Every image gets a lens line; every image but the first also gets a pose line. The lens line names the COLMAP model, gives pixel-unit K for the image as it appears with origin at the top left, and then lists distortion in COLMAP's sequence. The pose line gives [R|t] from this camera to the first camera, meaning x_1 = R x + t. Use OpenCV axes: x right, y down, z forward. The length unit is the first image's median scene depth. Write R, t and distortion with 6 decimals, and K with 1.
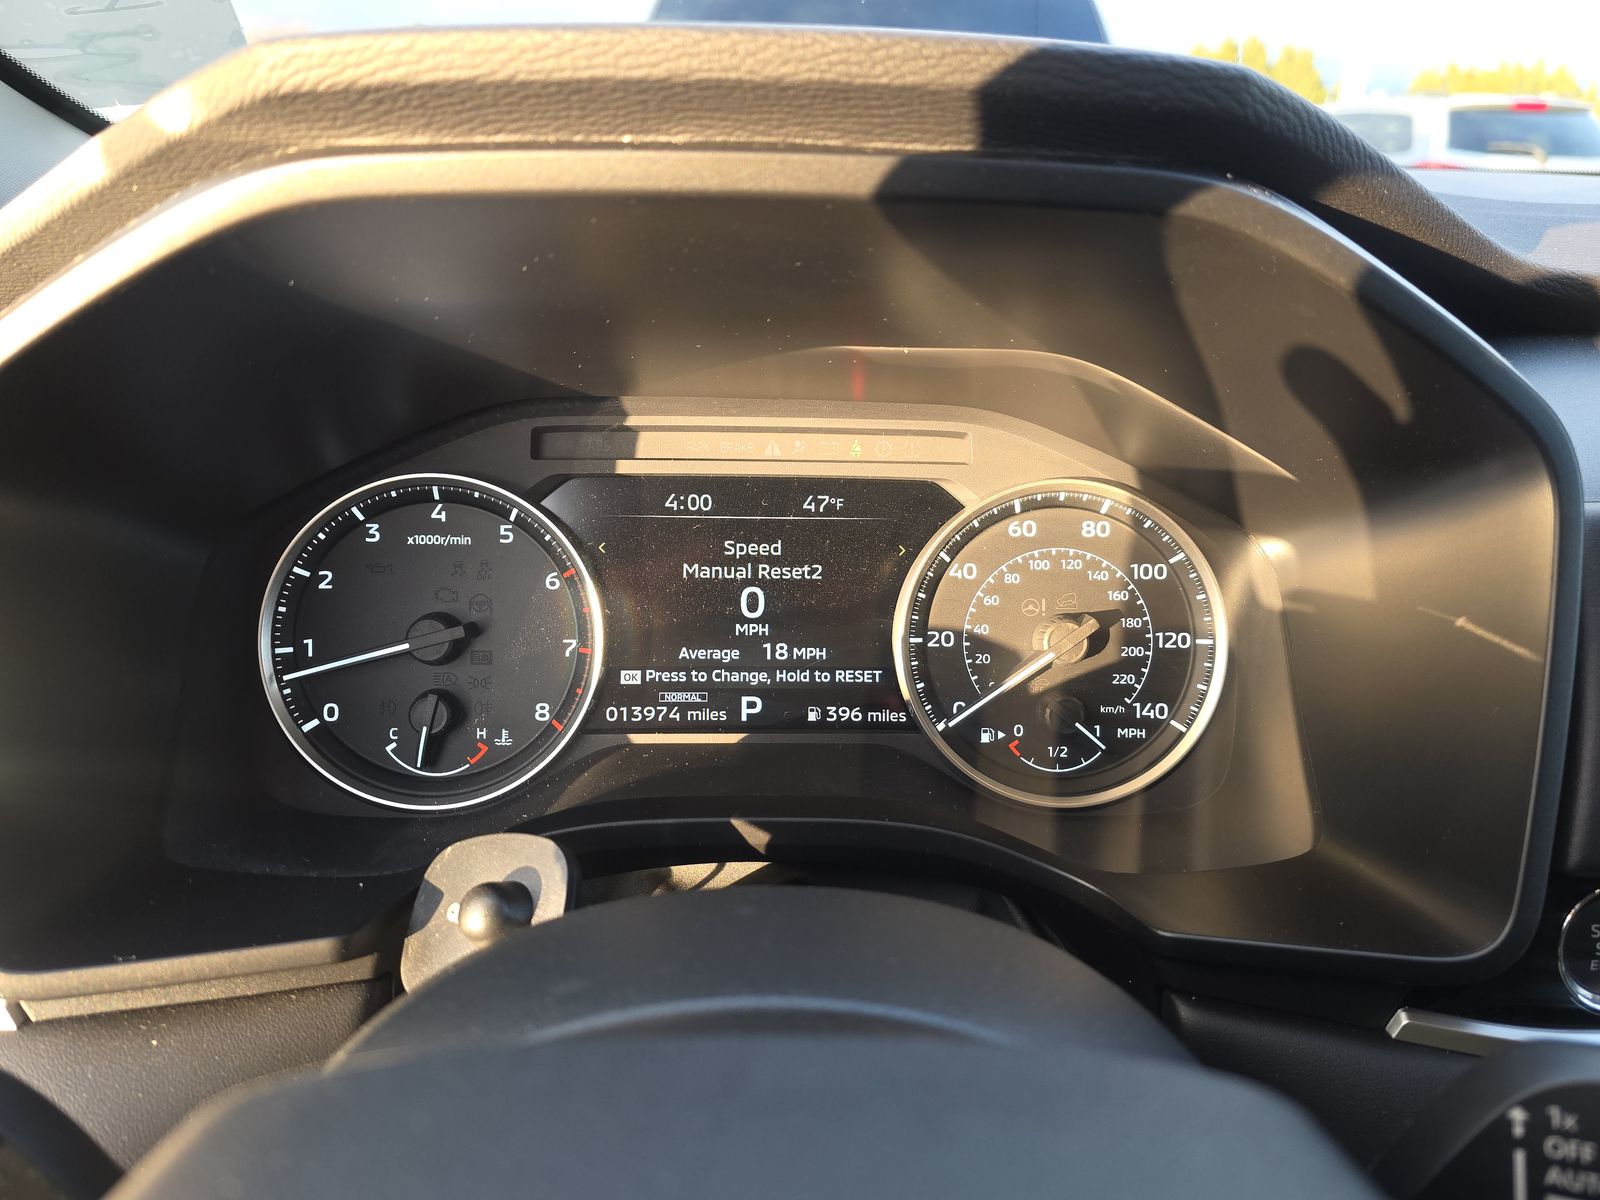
lens RADIAL K [[1072.8, 0, 800.0], [0, 1072.8, 600.0], [0, 0, 1]] dist [0.057525, -0.069105]
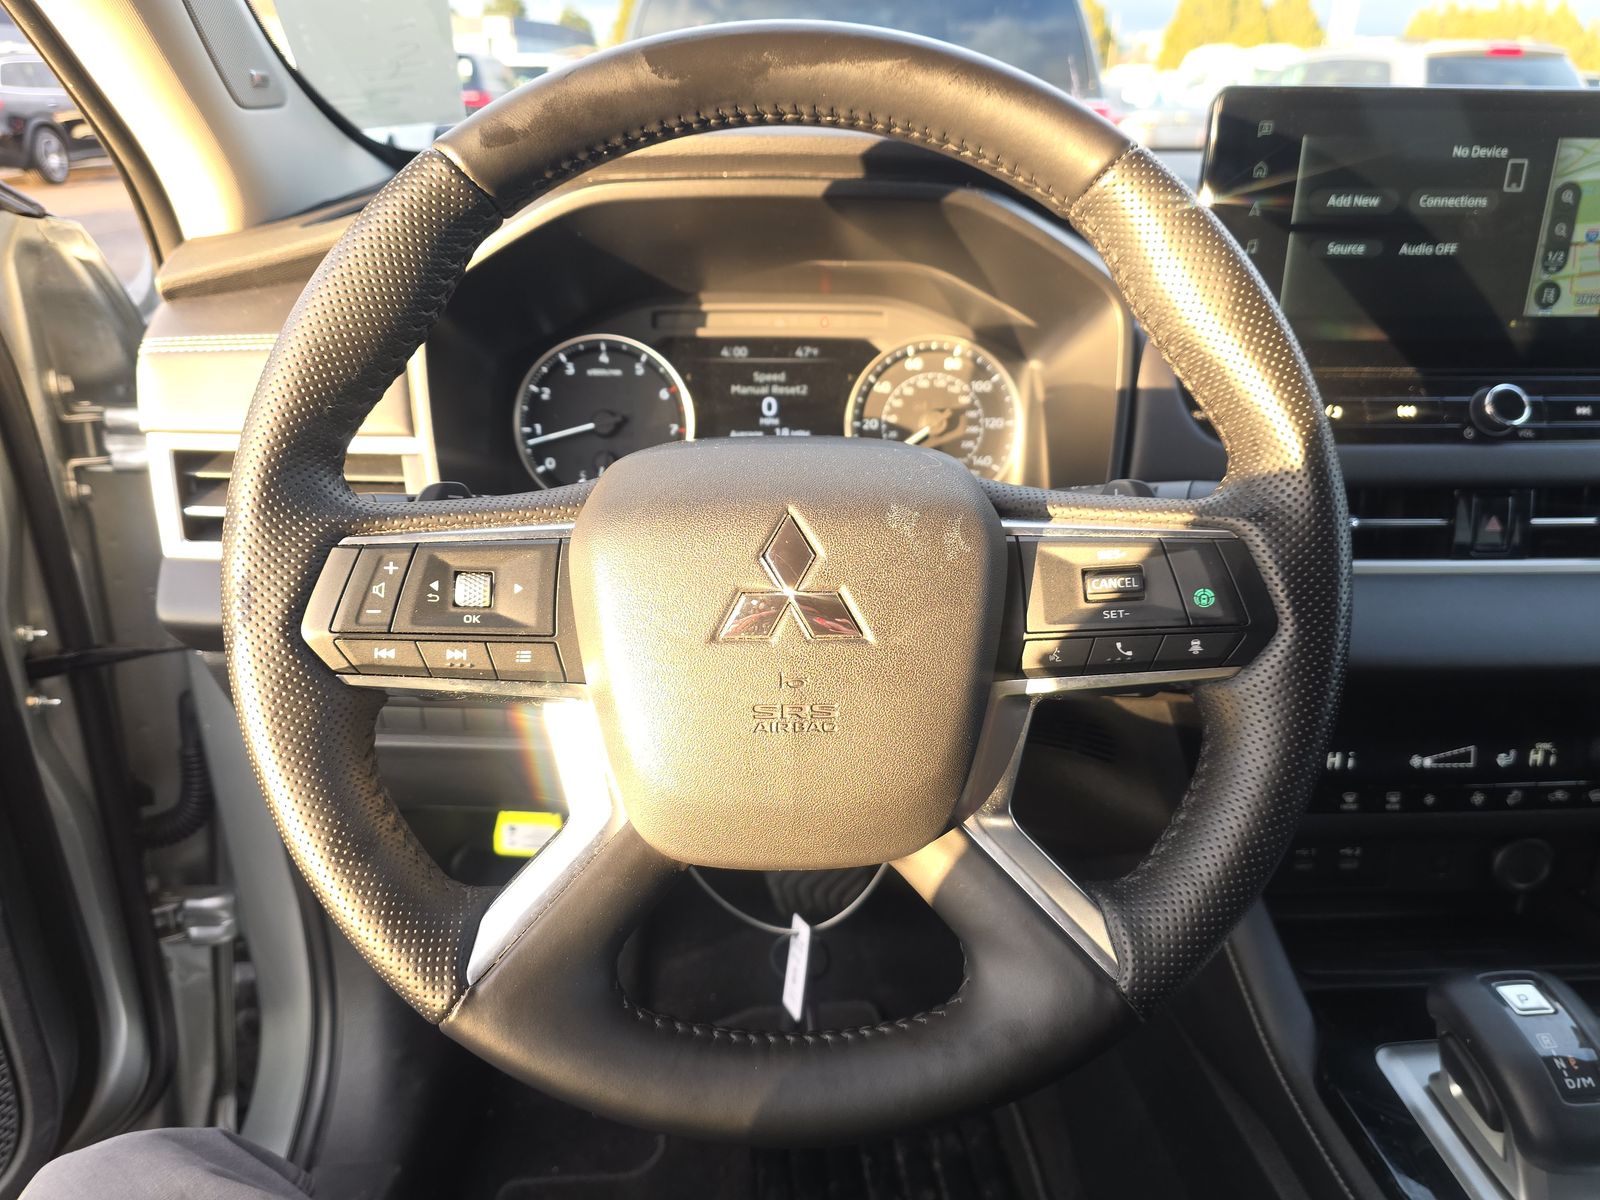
lens RADIAL K [[1089.9, 0, 800.0], [0, 1089.9, 600.0], [0, 0, 1]] dist [0.041541, -0.051256]
pose [[0.999888, -0.013662, 0.006146, -0.007715], [0.013439, 0.999297, 0.034985, 0.275961], [-0.006619, -0.034898, 0.999369, -0.914877]]
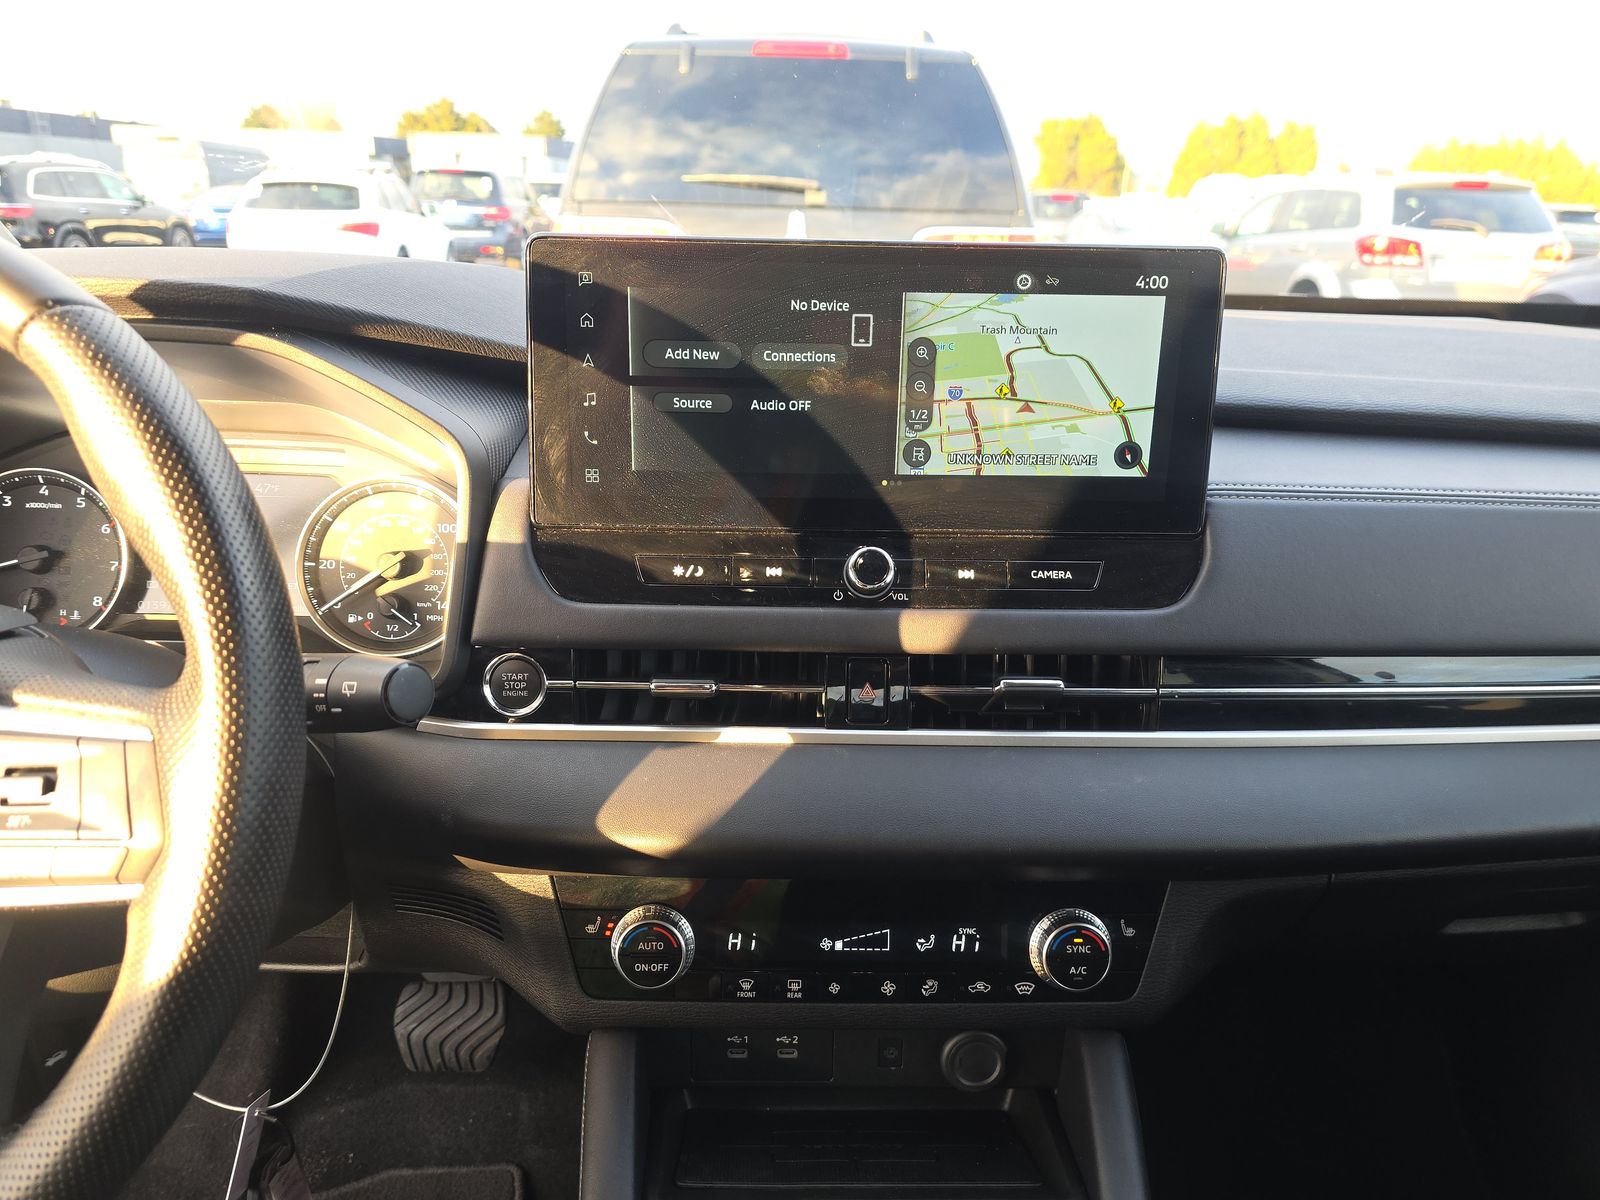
lens RADIAL K [[1079.9, 0, 800.3], [0, 1079.9, 623.2], [0, 0, 1]] dist [0.063139, -0.081989]
pose [[0.999933, 0.008291, -0.008038, 0.934317], [-0.008586, 0.999263, -0.037425, 0.195820], [0.007722, 0.037492, 0.999267, -0.799940]]
